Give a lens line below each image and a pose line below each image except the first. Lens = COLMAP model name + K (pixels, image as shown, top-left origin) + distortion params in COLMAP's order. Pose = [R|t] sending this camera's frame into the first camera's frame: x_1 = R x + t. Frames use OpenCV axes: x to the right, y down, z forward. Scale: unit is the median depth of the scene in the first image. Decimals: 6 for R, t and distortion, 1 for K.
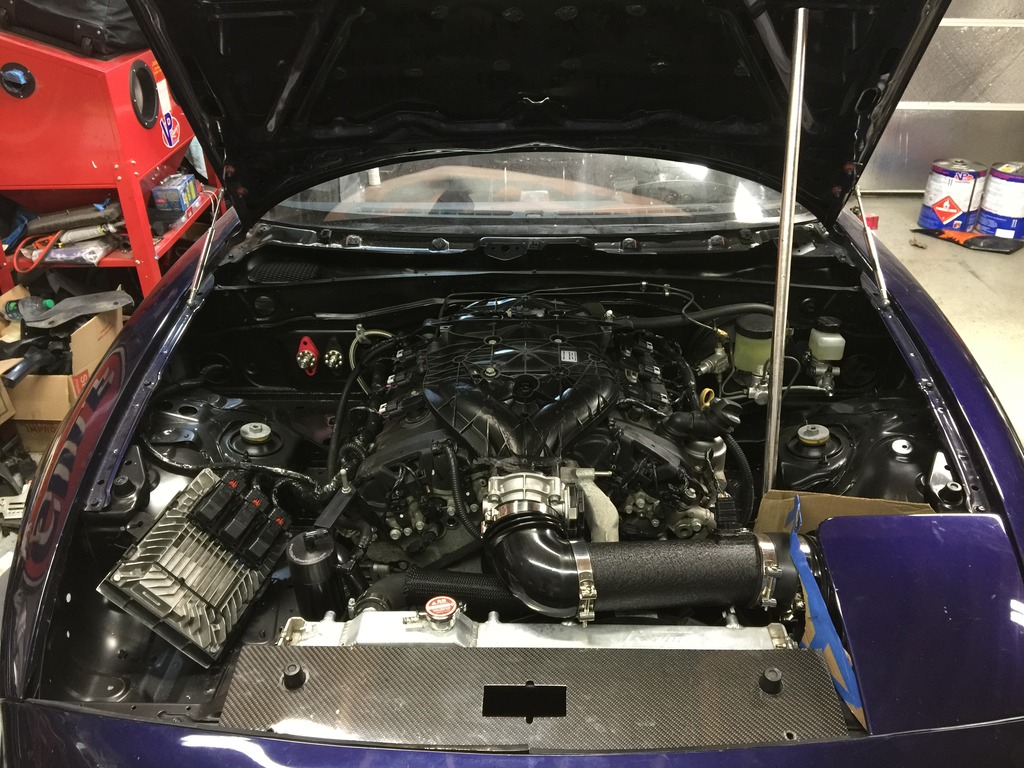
lens RADIAL K [[873.0, 0, 505.7], [0, 873.0, 387.7], [0, 0, 1]] dist [0.067733, -0.122493]
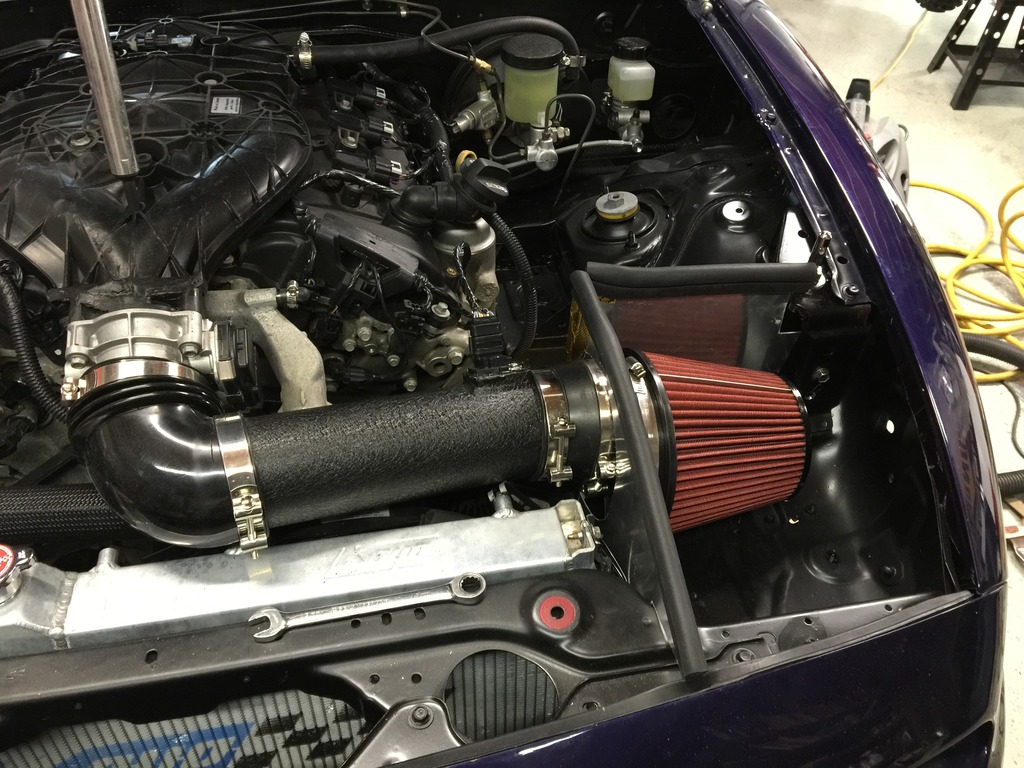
lens RADIAL K [[873.0, 0, 501.9], [0, 873.0, 391.1], [0, 0, 1]] dist [0.067733, -0.122493]
pose [[0.977892, -0.120057, 0.171211, 0.137064], [0.079486, 0.970717, 0.226695, 0.034546], [-0.193414, -0.208074, 0.958799, 0.352001]]
